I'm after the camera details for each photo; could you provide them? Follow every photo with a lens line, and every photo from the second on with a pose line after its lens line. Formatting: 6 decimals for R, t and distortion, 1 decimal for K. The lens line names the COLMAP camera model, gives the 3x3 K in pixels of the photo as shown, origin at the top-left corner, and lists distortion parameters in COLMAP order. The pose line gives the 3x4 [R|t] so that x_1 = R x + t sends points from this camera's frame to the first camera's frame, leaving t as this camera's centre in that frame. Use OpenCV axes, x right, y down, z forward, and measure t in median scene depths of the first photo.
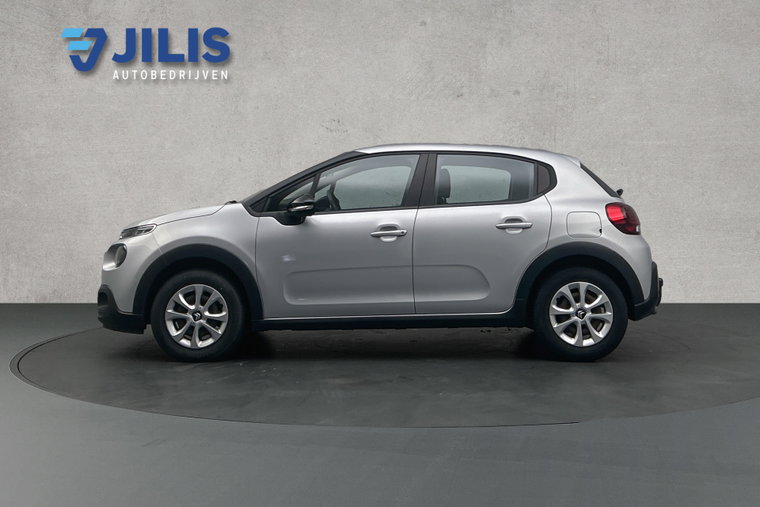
lens RADIAL K [[595.4, 0, 380.1], [0, 595.4, 253.8], [0, 0, 1]] dist [0.005926, 0.000779]
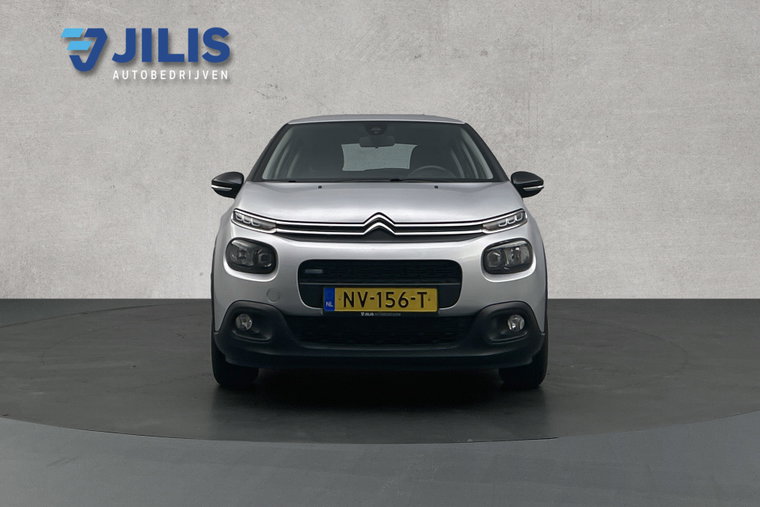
lens RADIAL K [[595.4, 0, 379.8], [0, 595.4, 253.9], [0, 0, 1]] dist [0.005926, 0.000779]
pose [[0.999999, 0.000020, -0.001282, 0.079979], [-0.000021, 1.000000, -0.000141, 0.018413], [0.001282, 0.000141, 0.999999, 0.142351]]
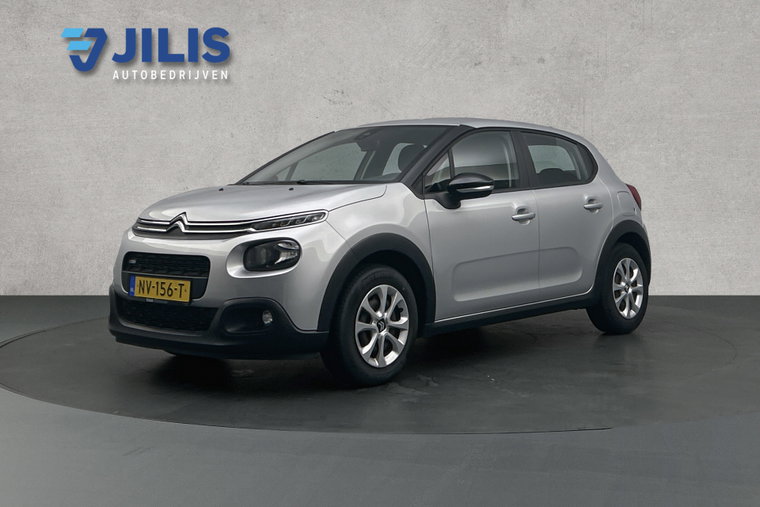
lens RADIAL K [[595.4, 0, 380.3], [0, 595.4, 254.1], [0, 0, 1]] dist [0.005926, 0.000779]
pose [[1.000000, 0.000041, 0.000098, -0.013015], [-0.000041, 1.000000, 0.000063, 0.020620], [-0.000098, -0.000063, 1.000000, 0.103515]]
